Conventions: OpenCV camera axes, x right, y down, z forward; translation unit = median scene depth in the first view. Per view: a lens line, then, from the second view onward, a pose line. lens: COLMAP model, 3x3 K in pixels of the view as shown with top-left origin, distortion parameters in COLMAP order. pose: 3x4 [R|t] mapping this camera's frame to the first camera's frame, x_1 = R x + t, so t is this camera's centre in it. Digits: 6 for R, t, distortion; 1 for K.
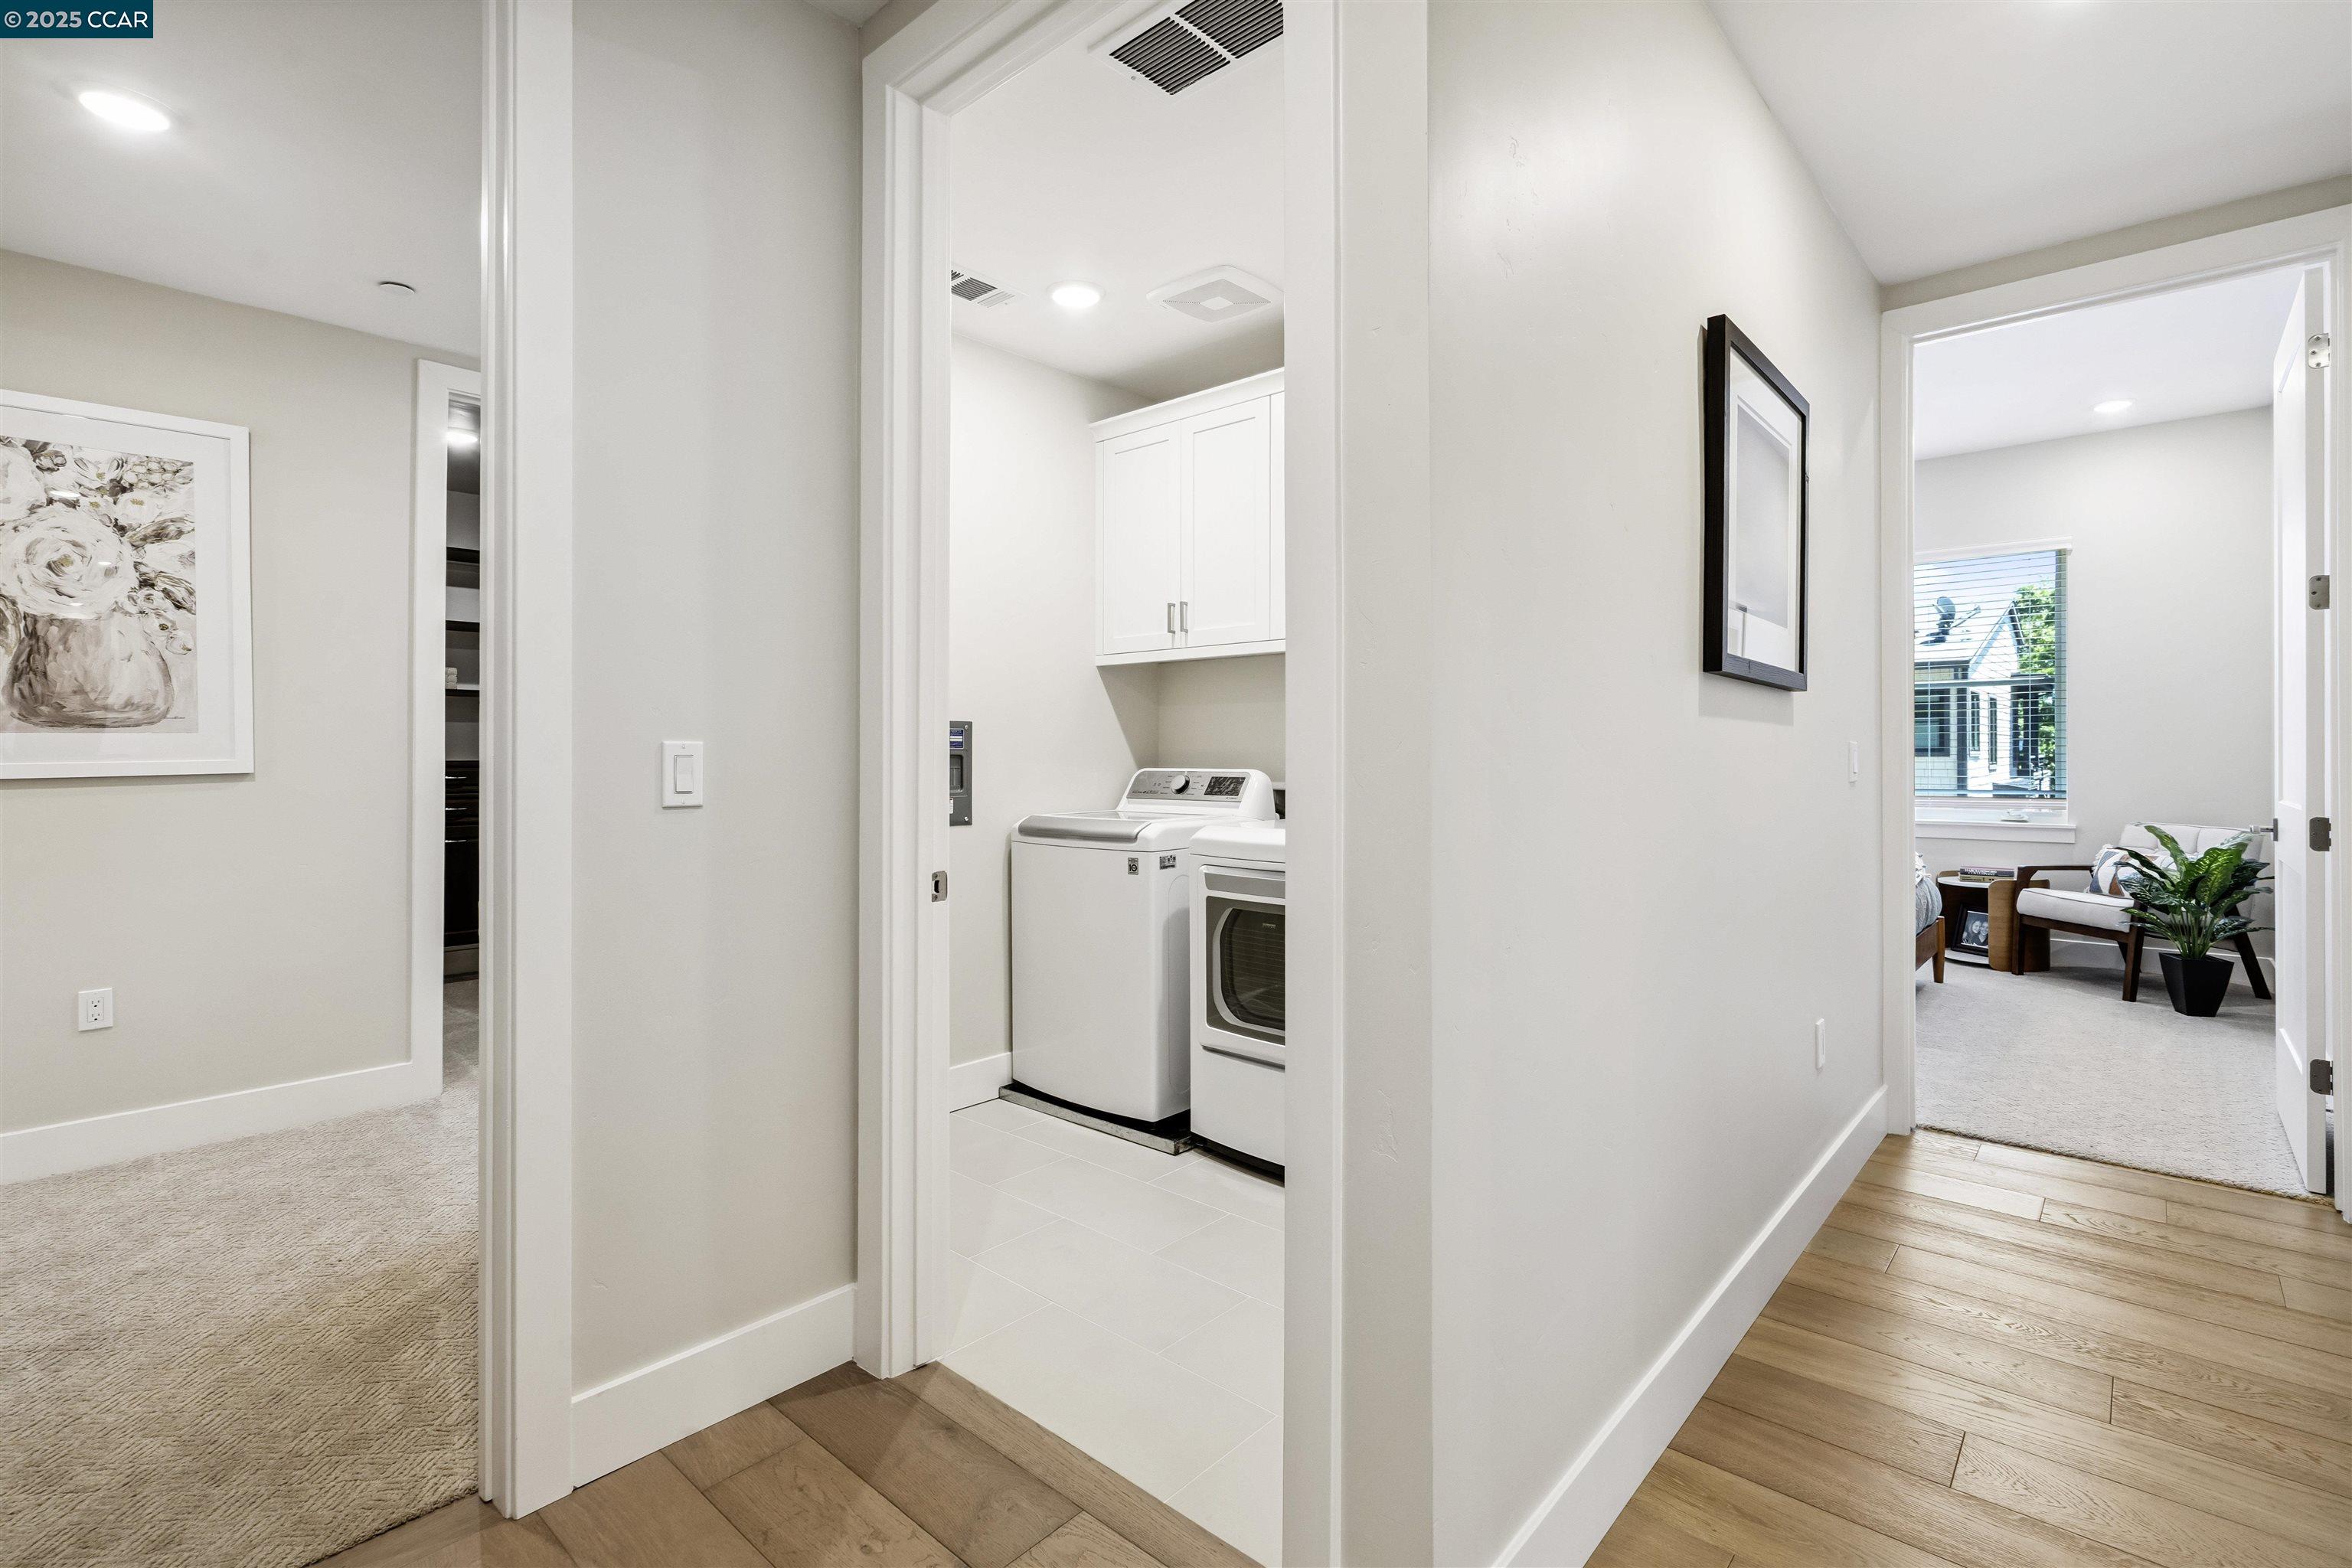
lens RADIAL K [[1079.6, 0, 1160.6], [0, 1079.6, 751.0], [0, 0, 1]] dist [-0.003979, 0.001433]
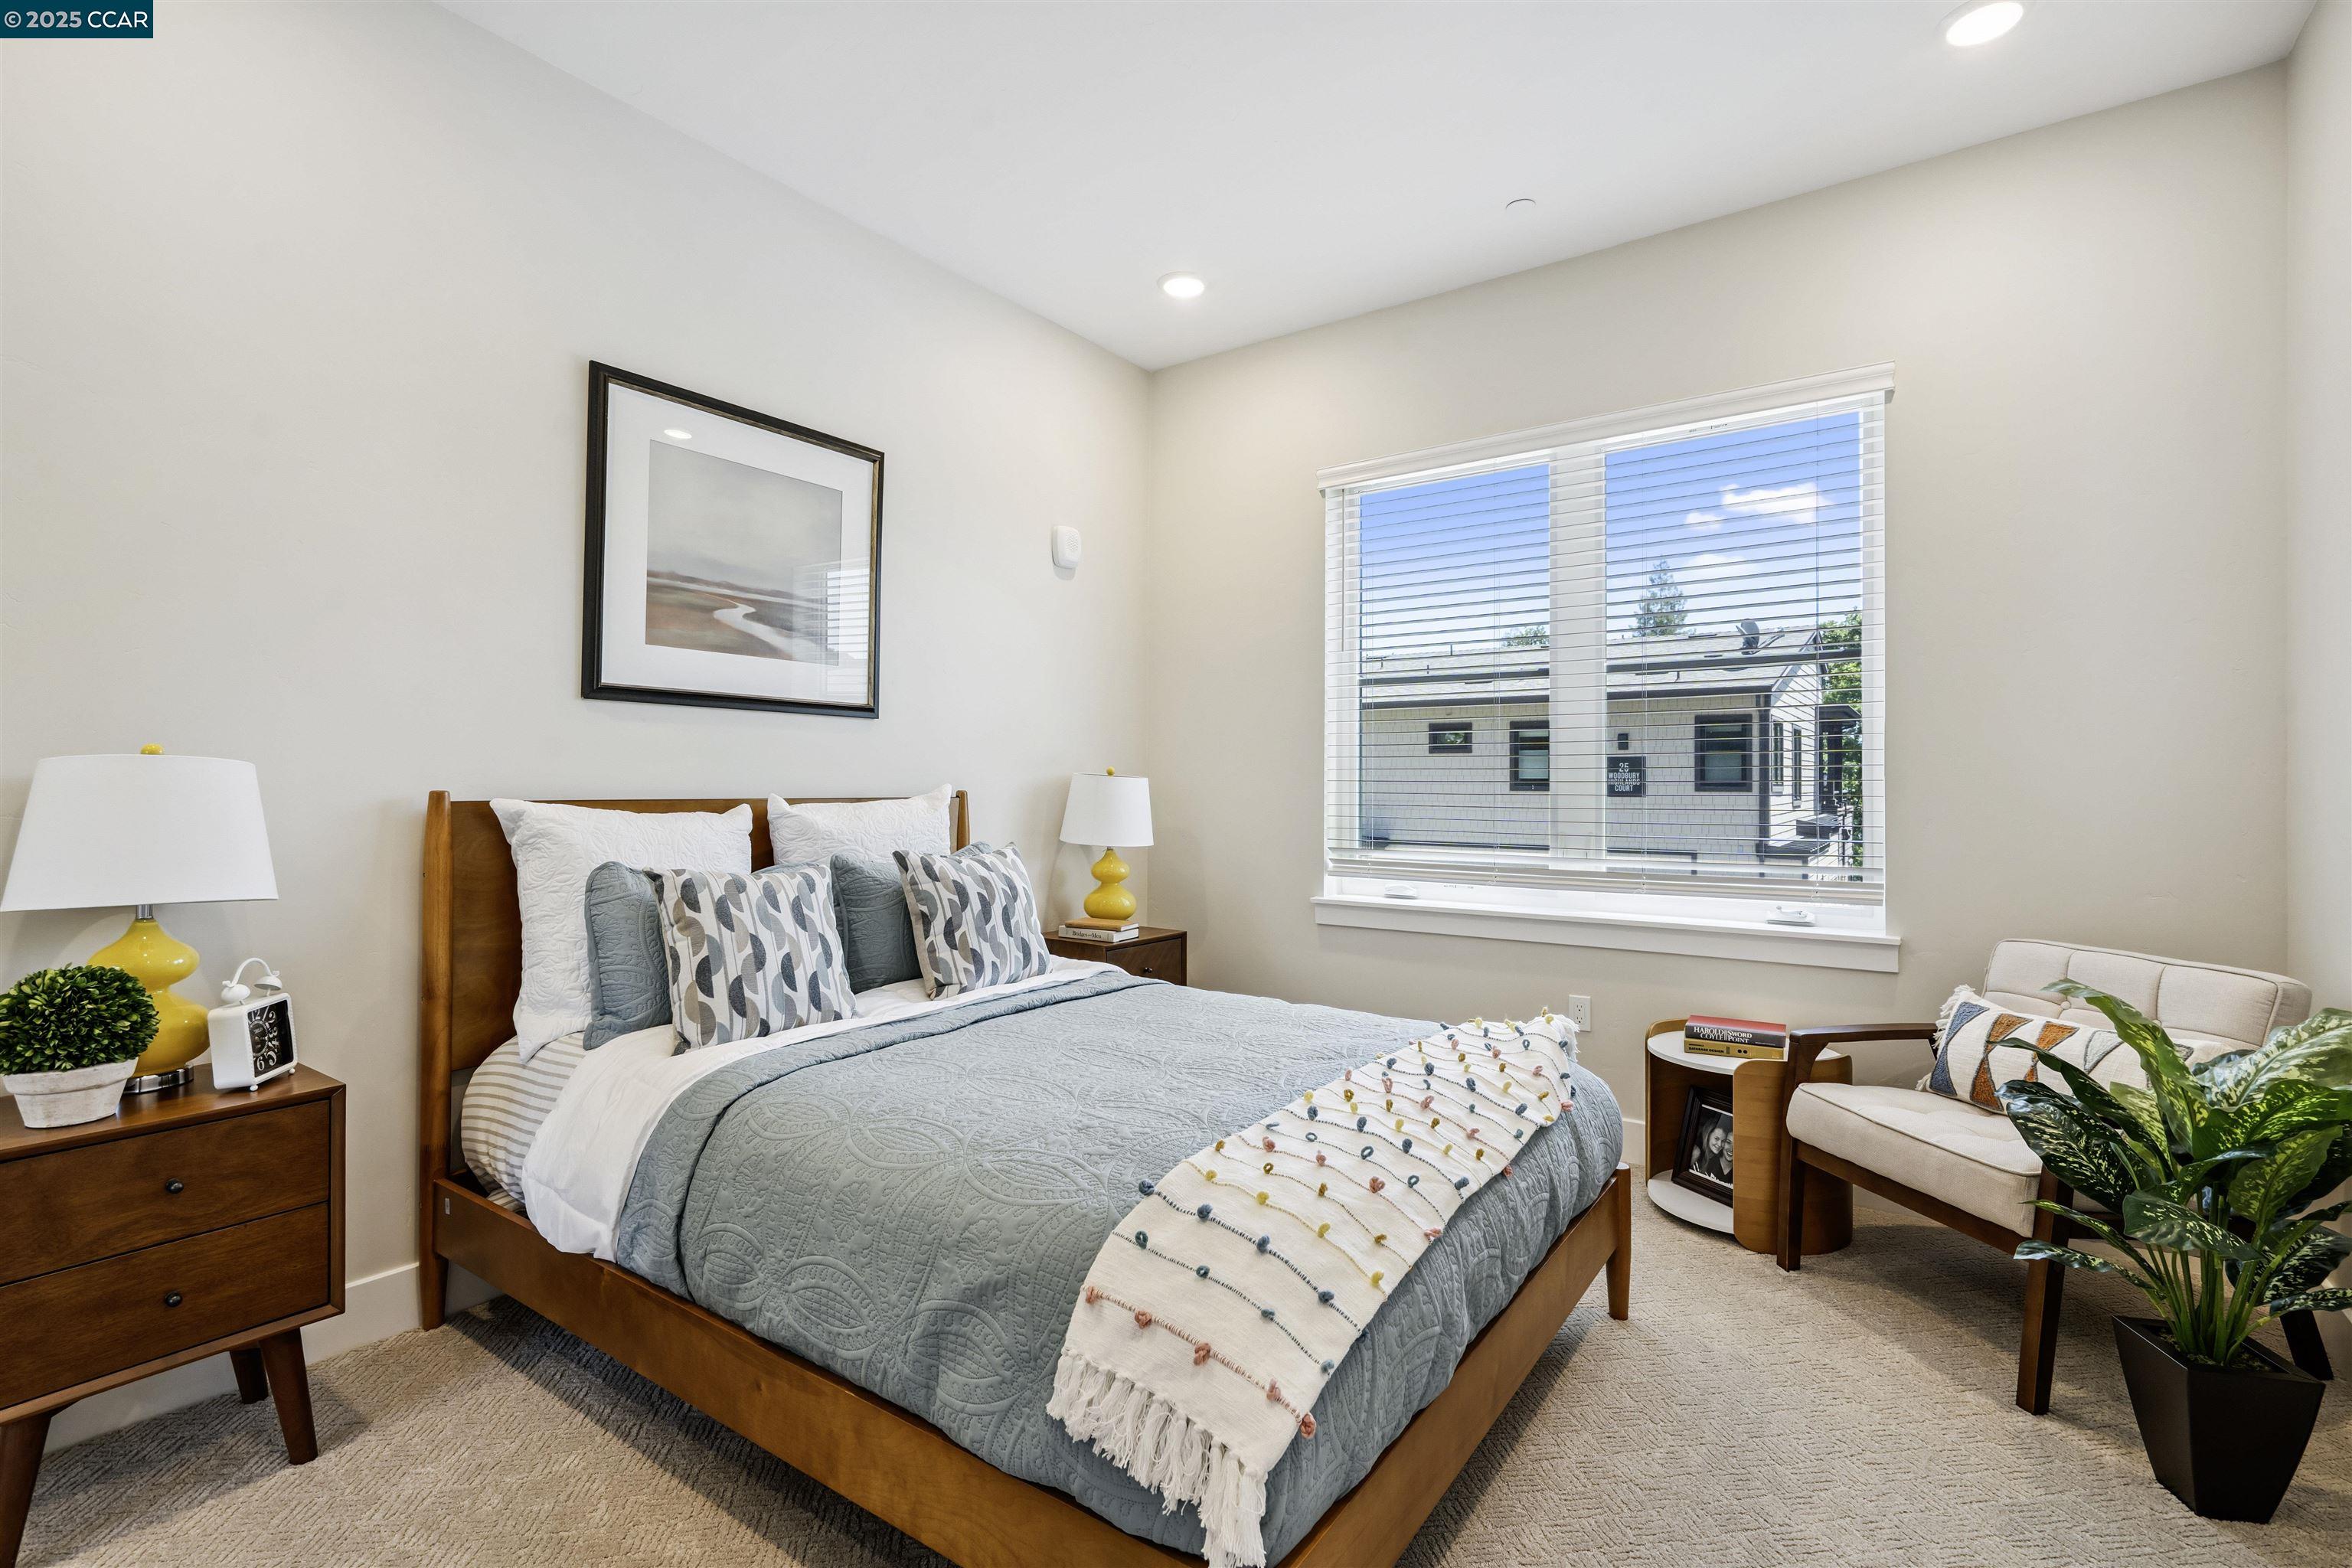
lens RADIAL K [[1079.6, 0, 1177.9], [0, 1079.6, 776.4], [0, 0, 1]] dist [-0.003979, 0.001433]
pose [[0.991430, 0.006555, 0.130478, 0.452636], [-0.005832, 0.999965, -0.005919, 0.000698], [-0.130512, 0.005107, 0.991434, 0.548538]]
